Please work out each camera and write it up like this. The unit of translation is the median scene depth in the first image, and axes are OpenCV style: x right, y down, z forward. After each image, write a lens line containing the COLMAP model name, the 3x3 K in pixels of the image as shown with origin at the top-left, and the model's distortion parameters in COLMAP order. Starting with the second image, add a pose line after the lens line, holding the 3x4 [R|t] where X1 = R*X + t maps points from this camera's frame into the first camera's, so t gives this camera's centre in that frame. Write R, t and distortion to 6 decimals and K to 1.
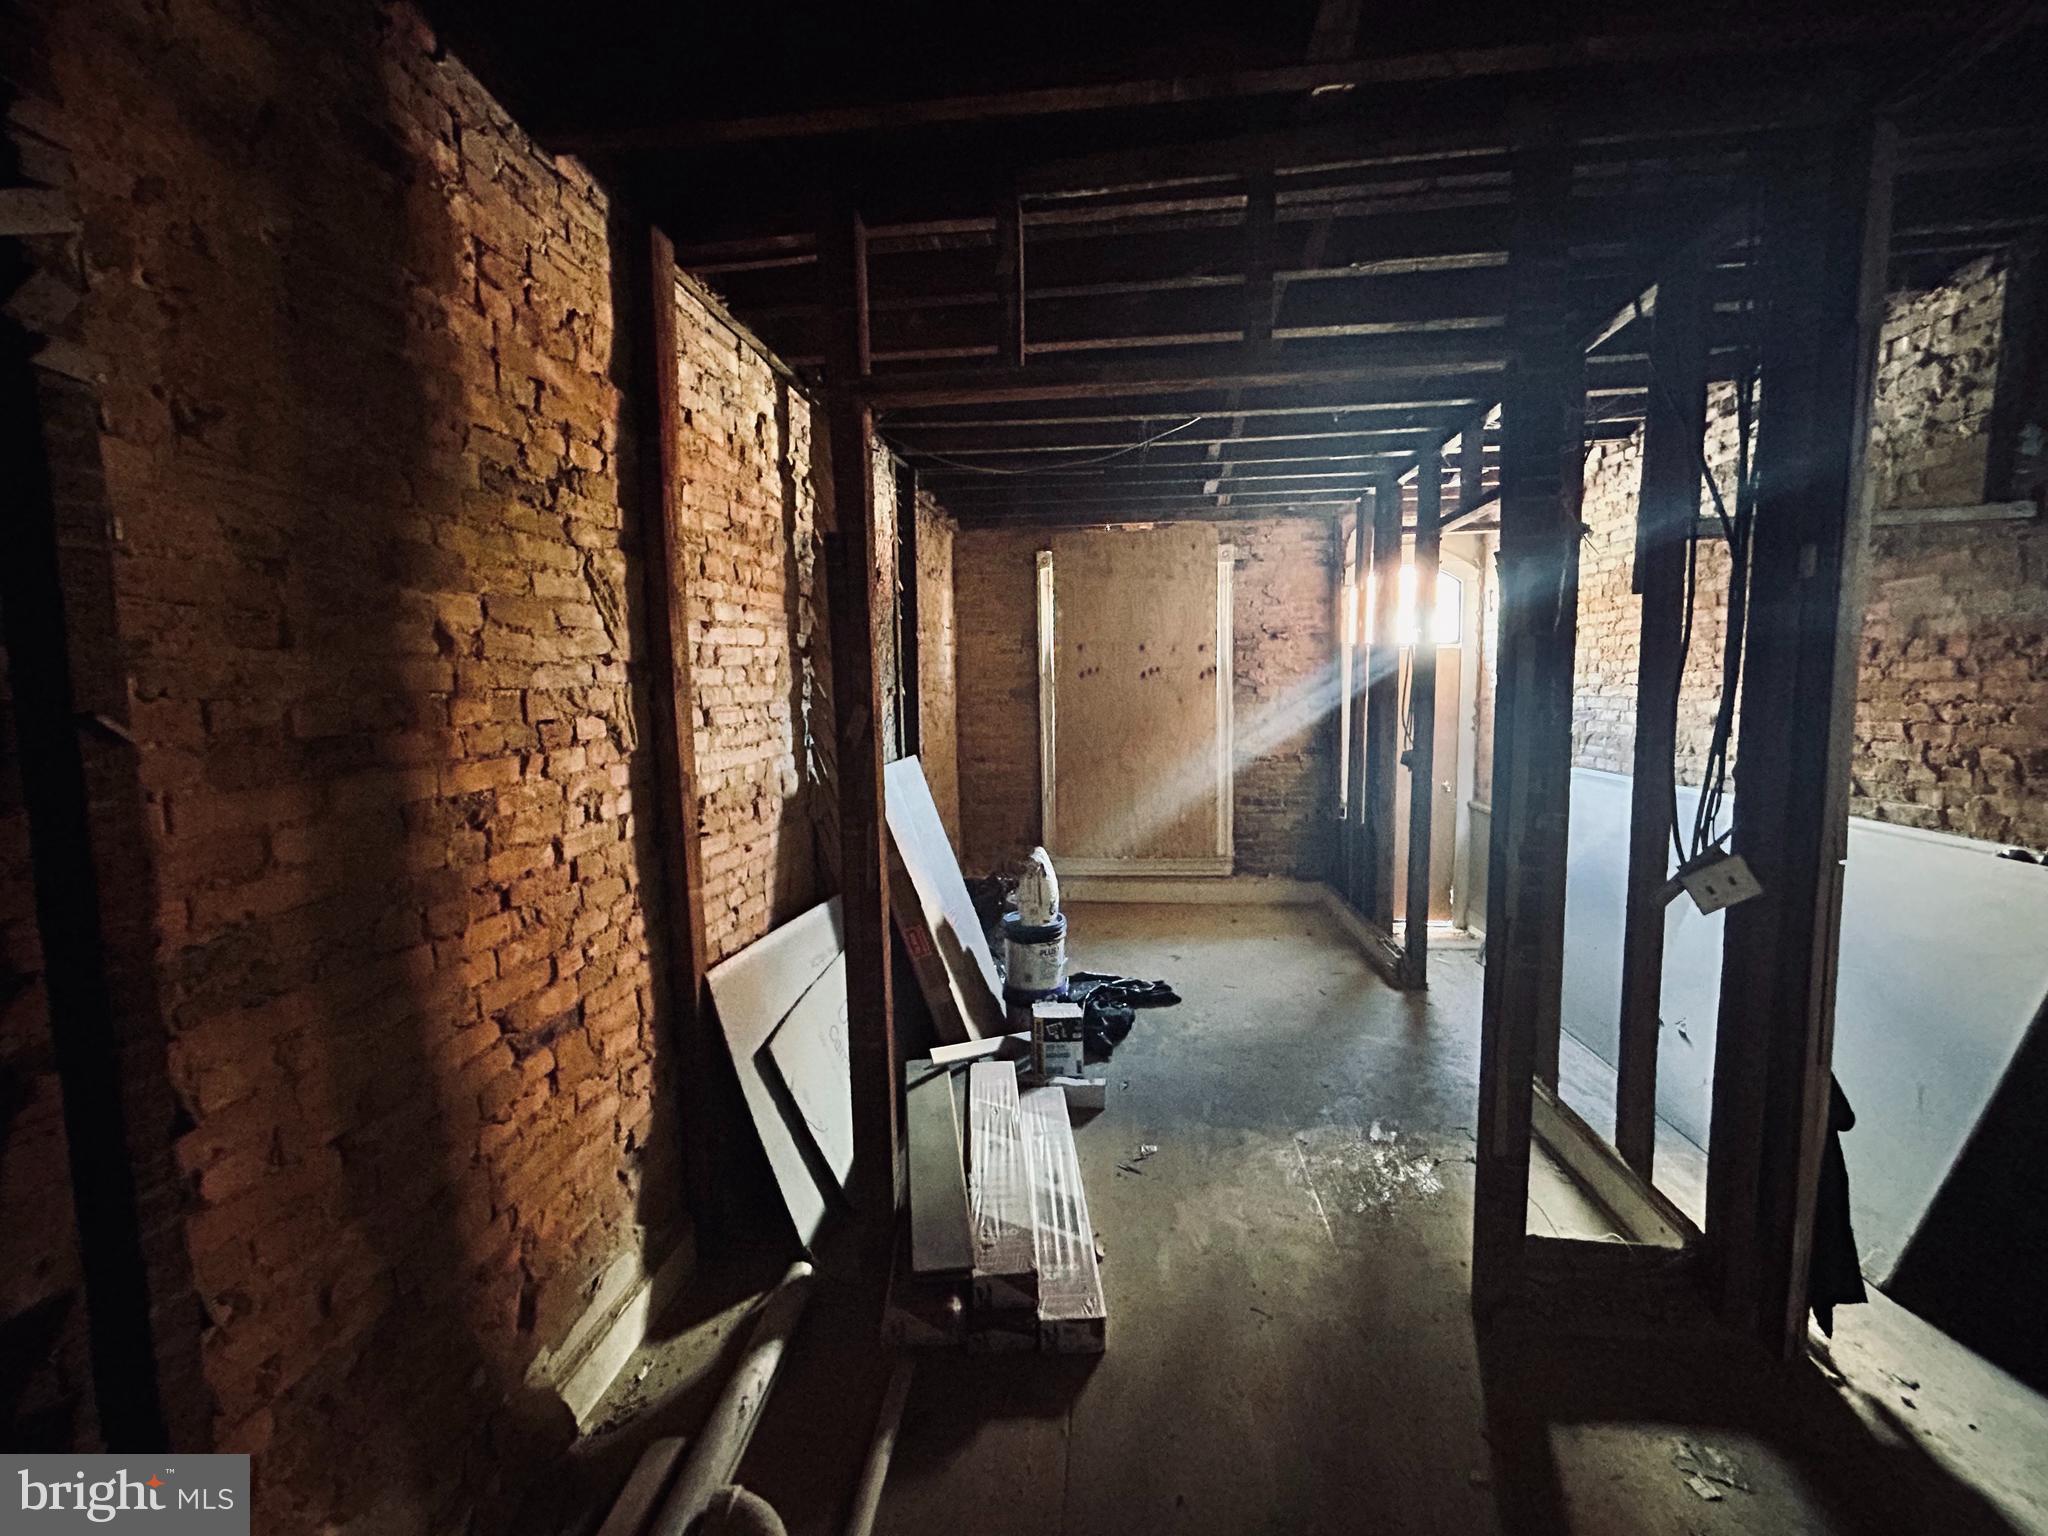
lens RADIAL K [[825.9, 0, 1022.9], [0, 825.9, 767.1], [0, 0, 1]] dist [0.002539, -0.001165]
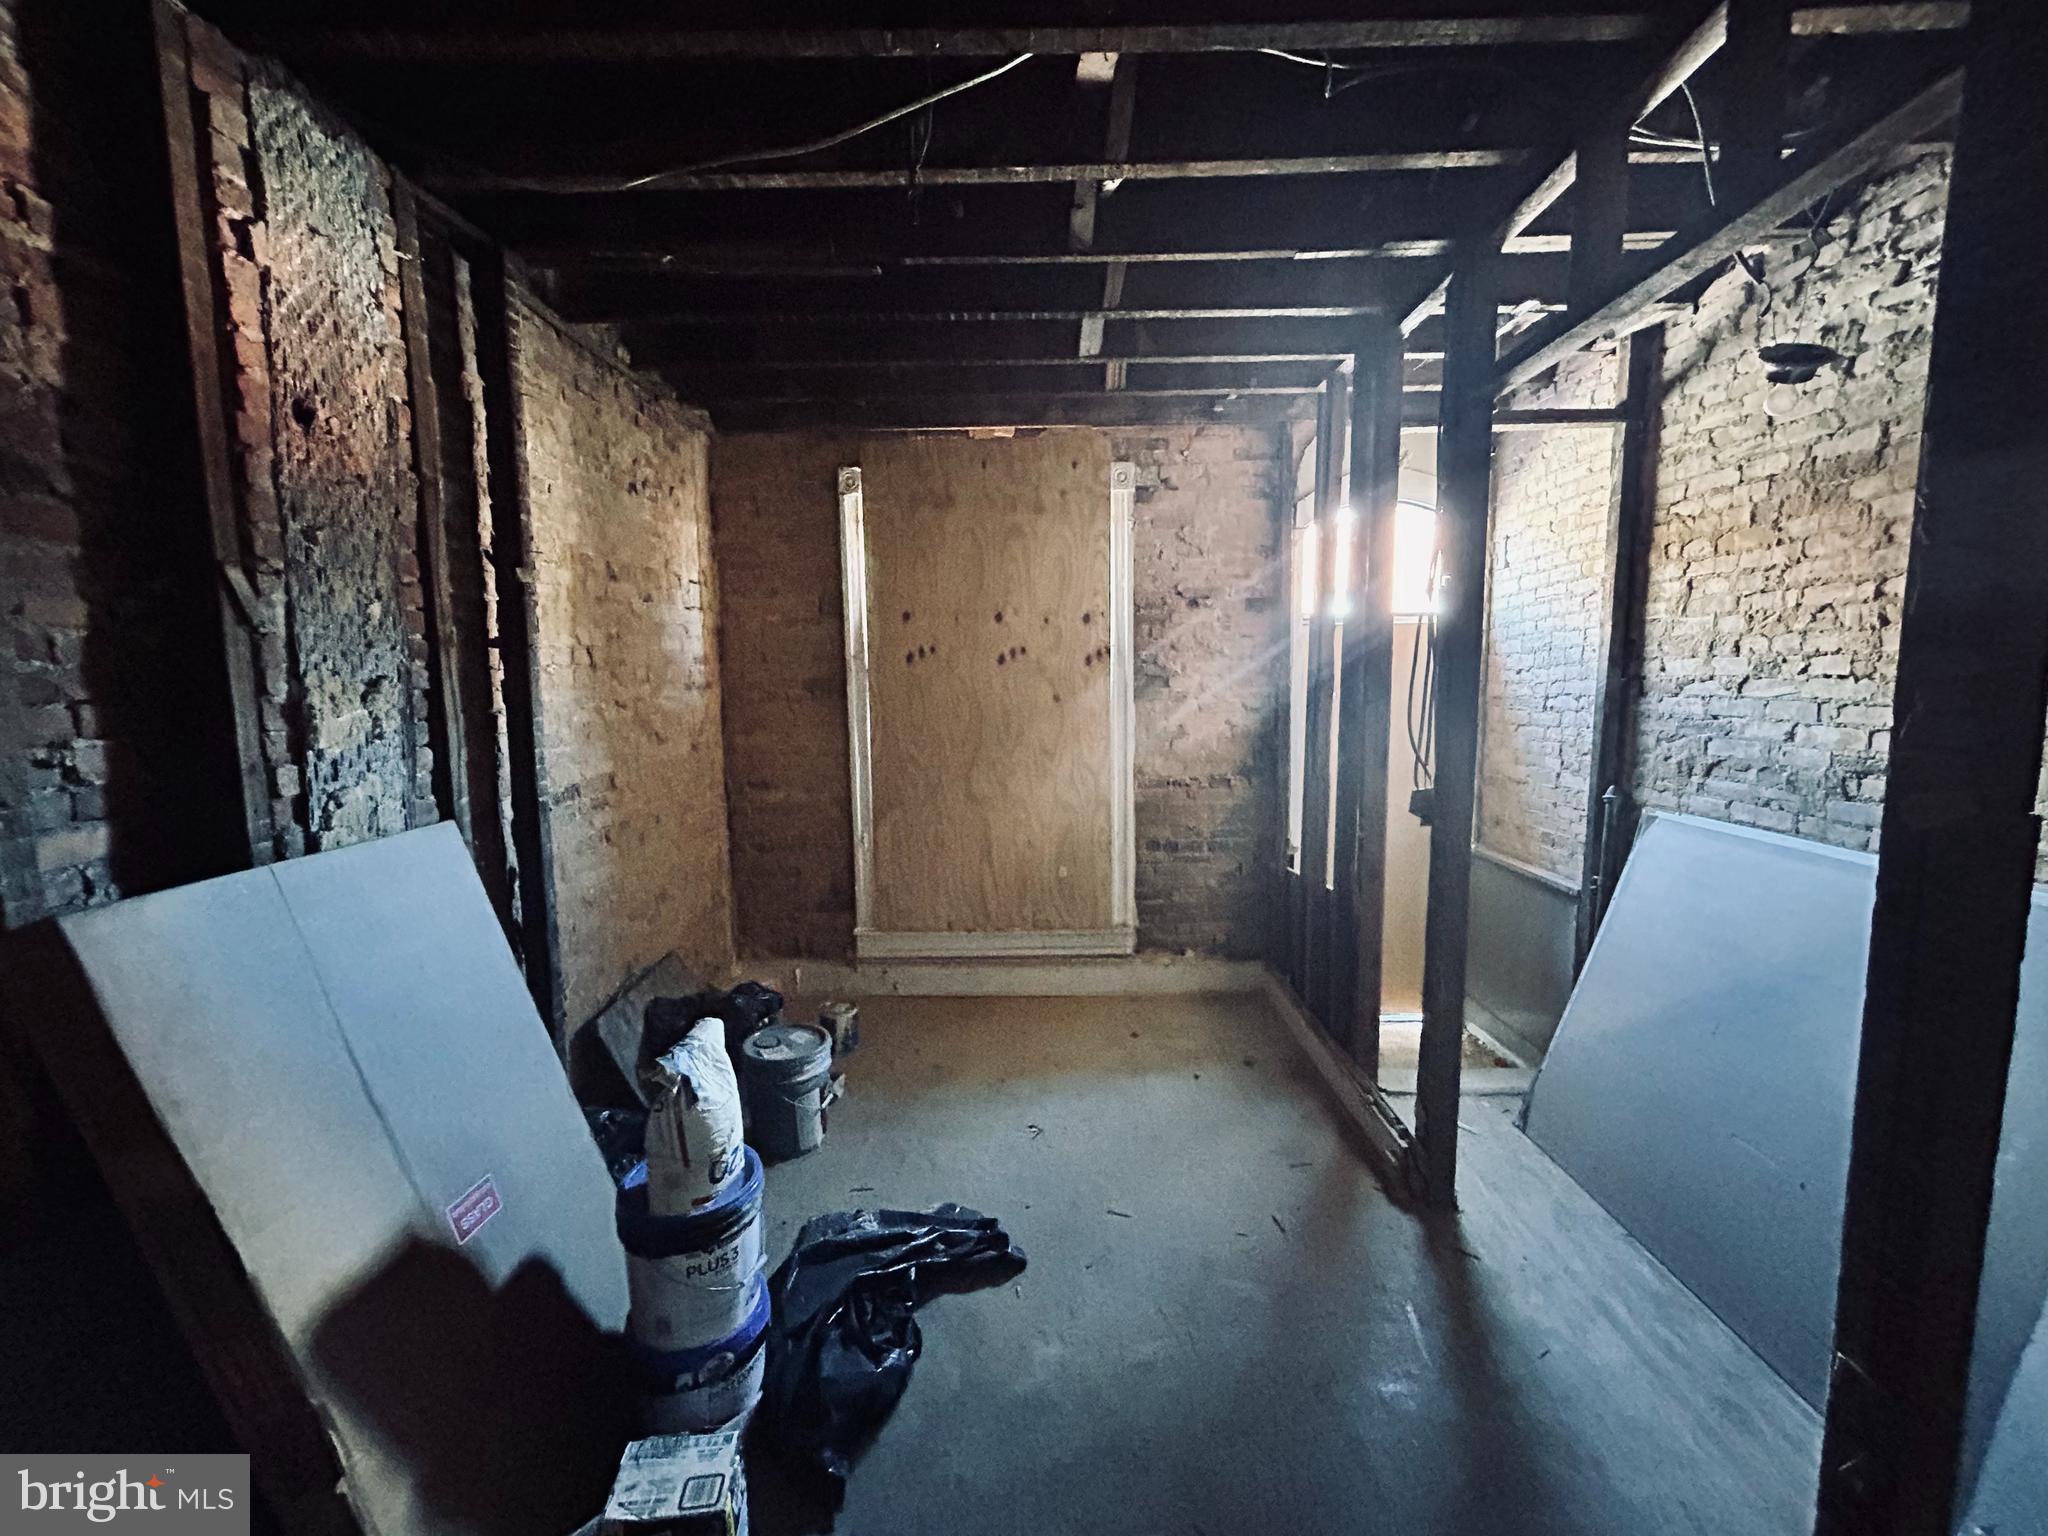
lens RADIAL K [[825.9, 0, 1024.1], [0, 825.9, 771.1], [0, 0, 1]] dist [0.002539, -0.001165]
pose [[0.995411, -0.006260, 0.095491, 0.100965], [0.004582, 0.999832, 0.017775, -0.033380], [-0.095586, -0.017256, 0.995272, 0.339373]]
